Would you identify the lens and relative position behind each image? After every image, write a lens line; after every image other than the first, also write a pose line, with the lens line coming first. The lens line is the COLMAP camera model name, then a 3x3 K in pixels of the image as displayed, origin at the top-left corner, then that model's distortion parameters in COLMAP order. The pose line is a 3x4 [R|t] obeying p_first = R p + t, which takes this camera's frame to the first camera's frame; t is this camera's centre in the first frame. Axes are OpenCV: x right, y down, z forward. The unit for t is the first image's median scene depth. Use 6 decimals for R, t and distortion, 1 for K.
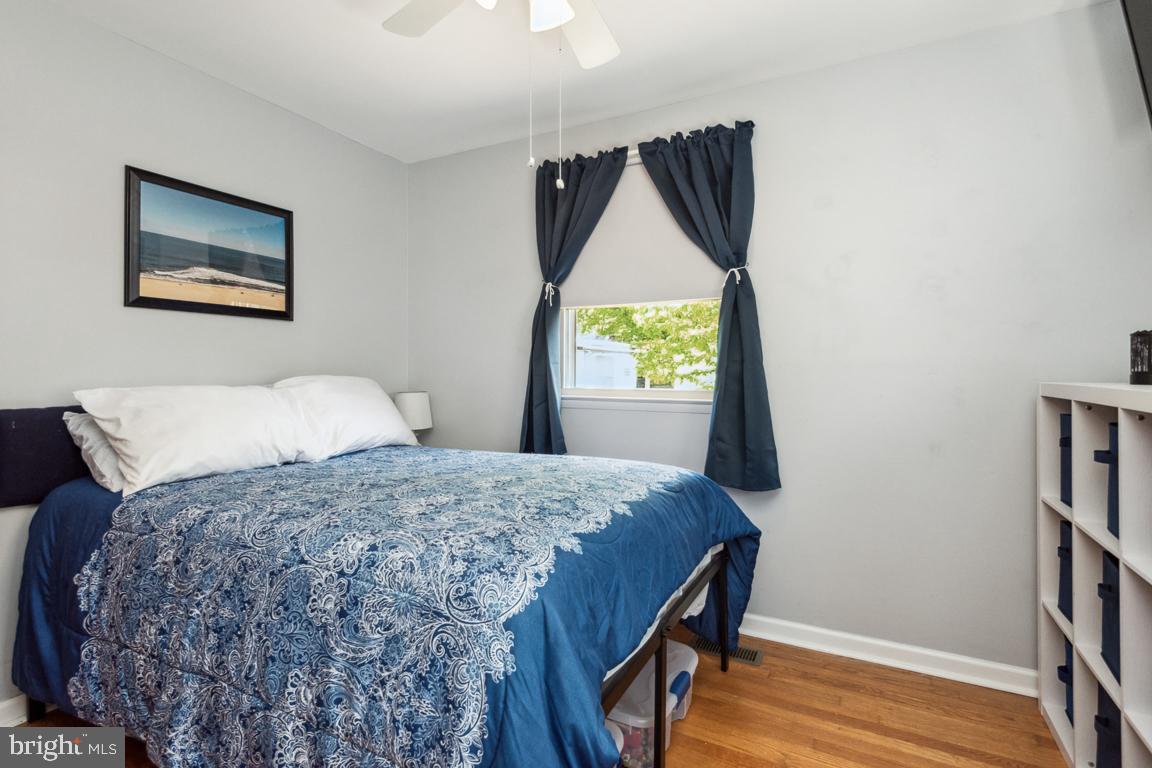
lens RADIAL K [[558.4, 0, 577.7], [0, 558.4, 373.8], [0, 0, 1]] dist [0.017551, -0.001202]
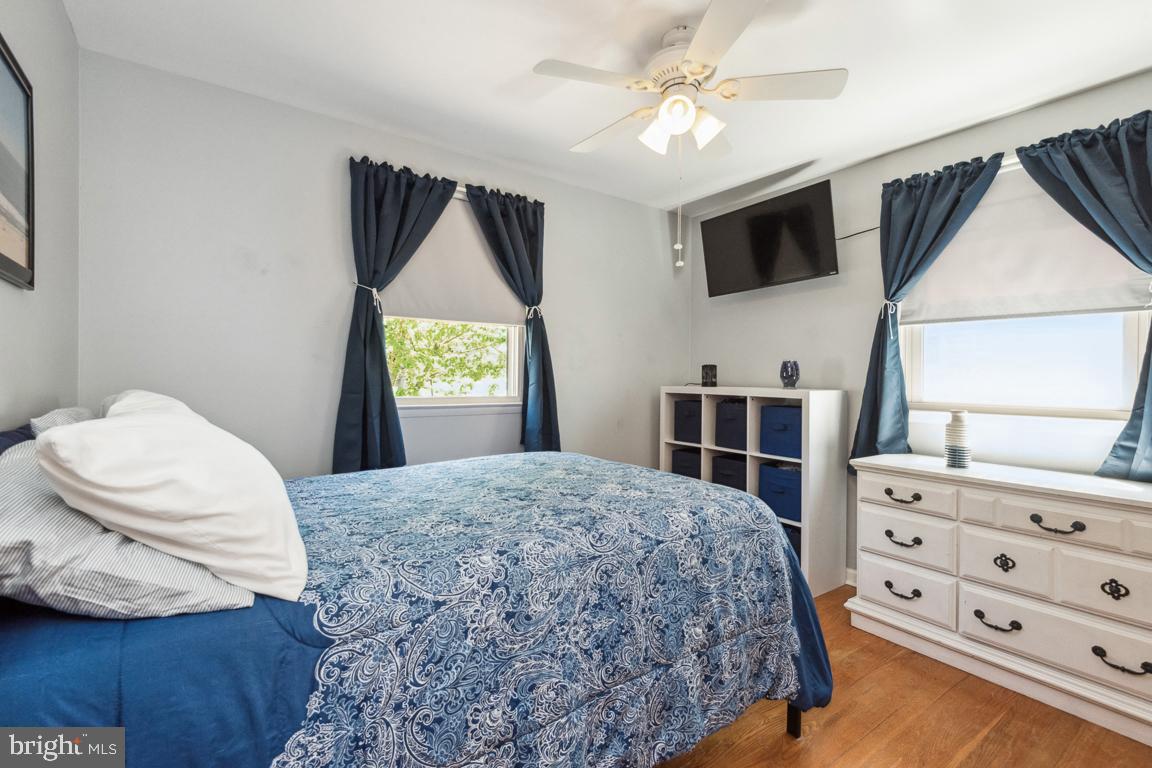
lens RADIAL K [[521.9, 0, 578.1], [0, 521.9, 383.8], [0, 0, 1]] dist [0.027773, -0.004395]
pose [[0.437416, -0.008691, 0.899217, -1.330110], [0.001906, 0.999960, 0.008738, -0.015250], [-0.899257, -0.002109, 0.437416, 0.560318]]
